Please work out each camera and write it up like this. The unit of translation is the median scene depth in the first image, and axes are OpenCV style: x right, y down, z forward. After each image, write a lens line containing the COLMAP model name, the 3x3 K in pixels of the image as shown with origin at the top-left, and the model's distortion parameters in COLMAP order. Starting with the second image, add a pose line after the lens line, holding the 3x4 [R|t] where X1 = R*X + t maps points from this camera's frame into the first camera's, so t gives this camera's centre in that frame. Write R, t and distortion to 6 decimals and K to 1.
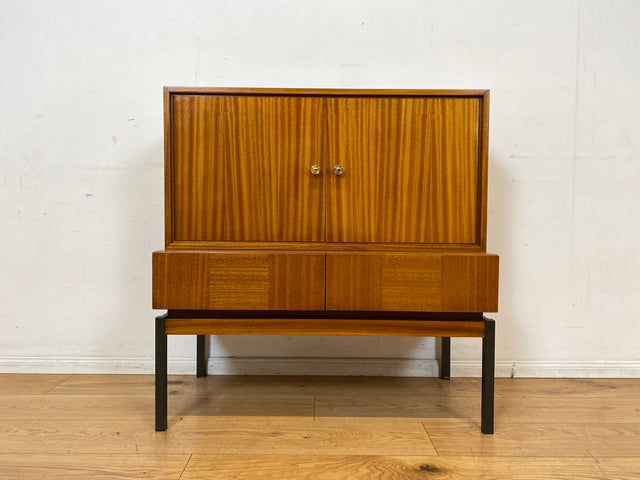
lens RADIAL K [[488.5, 0, 319.9], [0, 488.5, 234.5], [0, 0, 1]] dist [0.012800, -0.004499]
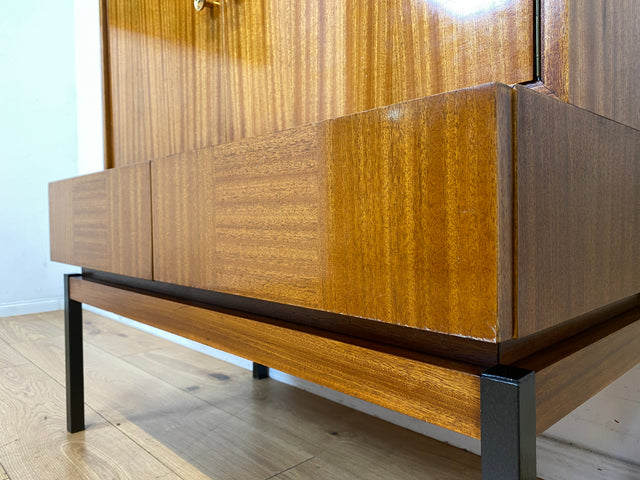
lens RADIAL K [[490.8, 0, 318.2], [0, 490.8, 233.8], [0, 0, 1]] dist [0.004918, -0.005230]
pose [[0.679784, 0.001689, -0.733410, 0.435062], [-0.000723, 0.999998, 0.001632, 0.101795], [0.733412, -0.000579, 0.679784, 0.738391]]
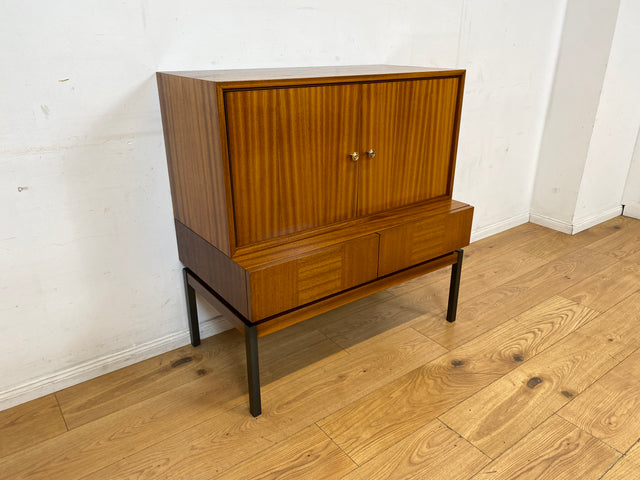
lens RADIAL K [[489.0, 0, 323.1], [0, 489.0, 242.1], [0, 0, 1]] dist [0.021483, -0.010102]
pose [[0.803835, -0.234258, 0.546784, -0.687695], [0.023426, 0.930946, 0.364405, -0.345478], [-0.594391, -0.280113, 0.753814, 0.178959]]
